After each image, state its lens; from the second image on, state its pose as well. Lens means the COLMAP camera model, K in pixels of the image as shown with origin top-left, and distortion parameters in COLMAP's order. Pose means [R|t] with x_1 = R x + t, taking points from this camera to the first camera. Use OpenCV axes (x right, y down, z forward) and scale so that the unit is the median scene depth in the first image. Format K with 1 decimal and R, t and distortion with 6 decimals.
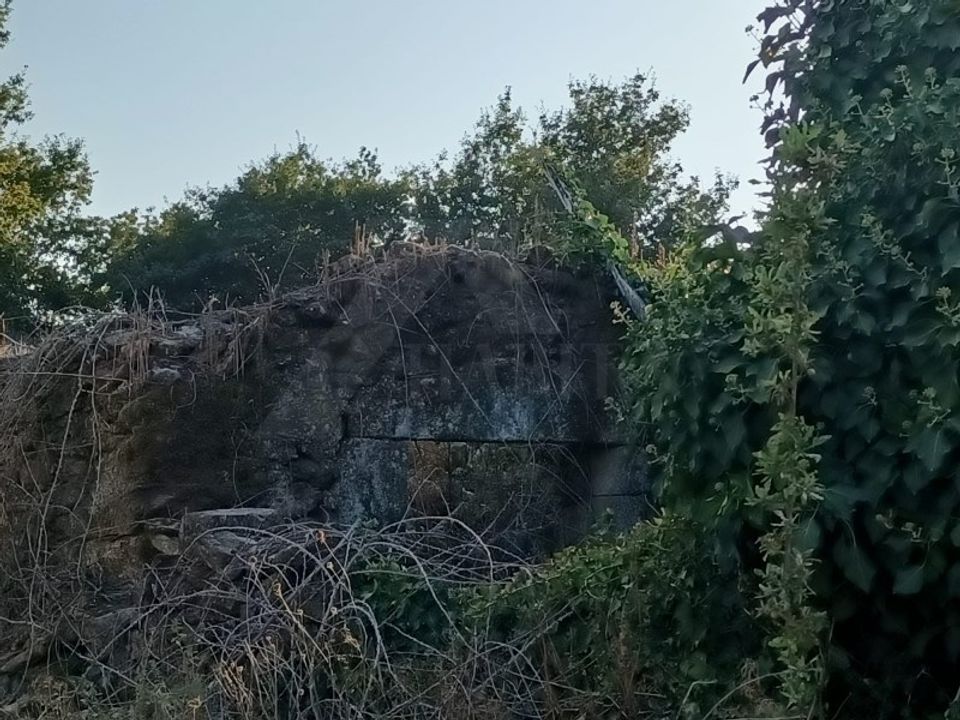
lens RADIAL K [[1771.2, 0, 487.6], [0, 1771.2, 356.1], [0, 0, 1]] dist [0.130520, 0.000000]
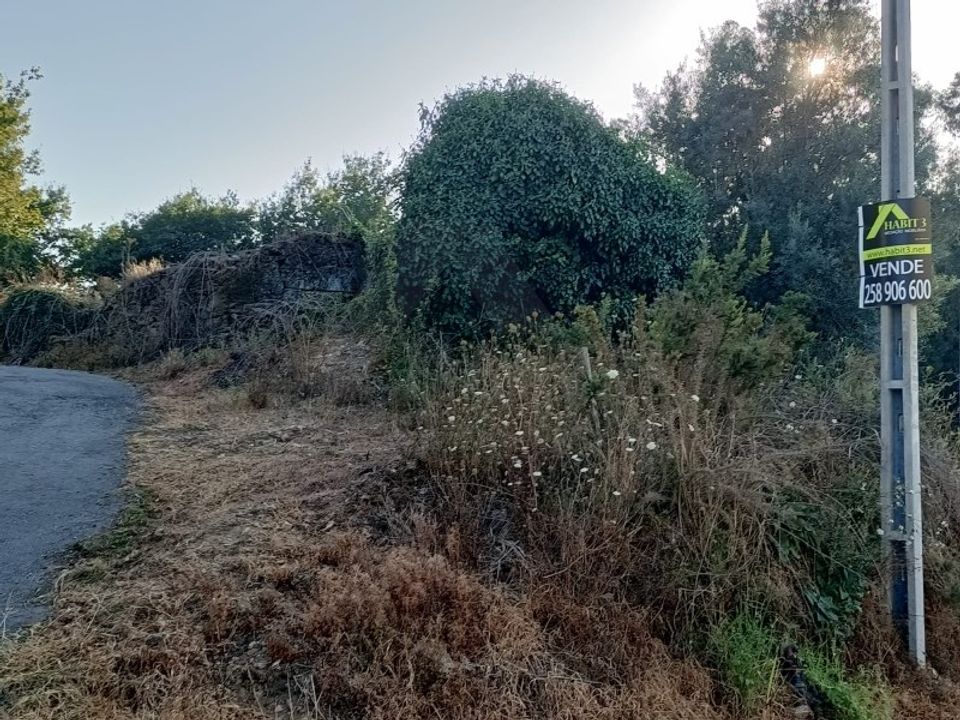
lens RADIAL K [[1104.0, 0, 474.2], [0, 1104.0, 361.6], [0, 0, 1]] dist [0.051769, 0.000000]
pose [[0.986556, -0.020576, 0.162121, -0.010026], [0.014081, 0.999055, 0.041116, 0.015151], [-0.162814, -0.038280, 0.985914, -0.163894]]
